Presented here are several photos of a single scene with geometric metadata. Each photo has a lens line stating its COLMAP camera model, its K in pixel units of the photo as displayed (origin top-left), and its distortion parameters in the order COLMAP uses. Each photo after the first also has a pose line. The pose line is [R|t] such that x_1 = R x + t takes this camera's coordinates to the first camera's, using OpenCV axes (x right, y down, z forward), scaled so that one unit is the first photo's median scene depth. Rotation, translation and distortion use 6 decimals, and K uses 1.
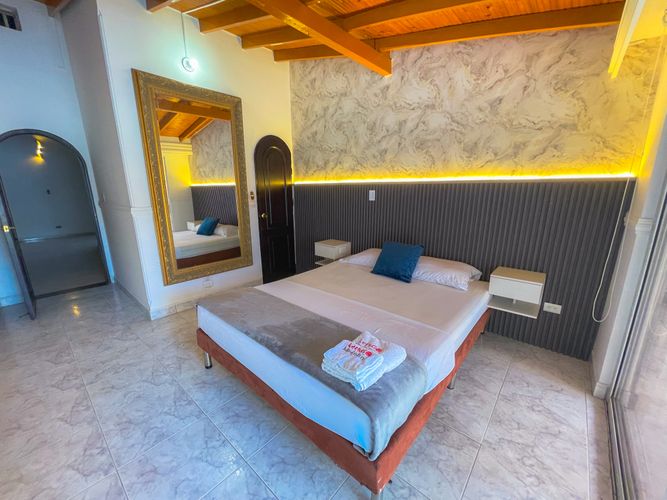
lens RADIAL K [[269.5, 0, 332.3], [0, 269.5, 250.0], [0, 0, 1]] dist [0.000208, -0.000017]
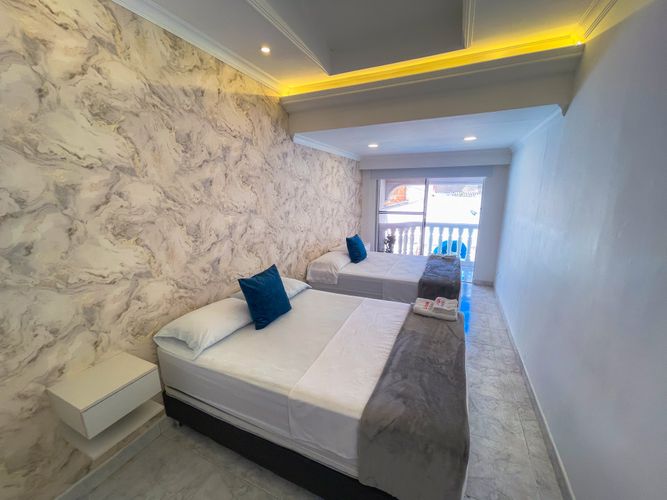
lens RADIAL K [[269.5, 0, 333.3], [0, 269.5, 250.7], [0, 0, 1]] dist [0.000208, -0.000017]
pose [[-0.291759, -0.199190, 0.935521, -0.385524], [0.237496, 0.932359, 0.272584, -0.691944], [-0.926538, 0.301711, -0.224718, 0.745633]]
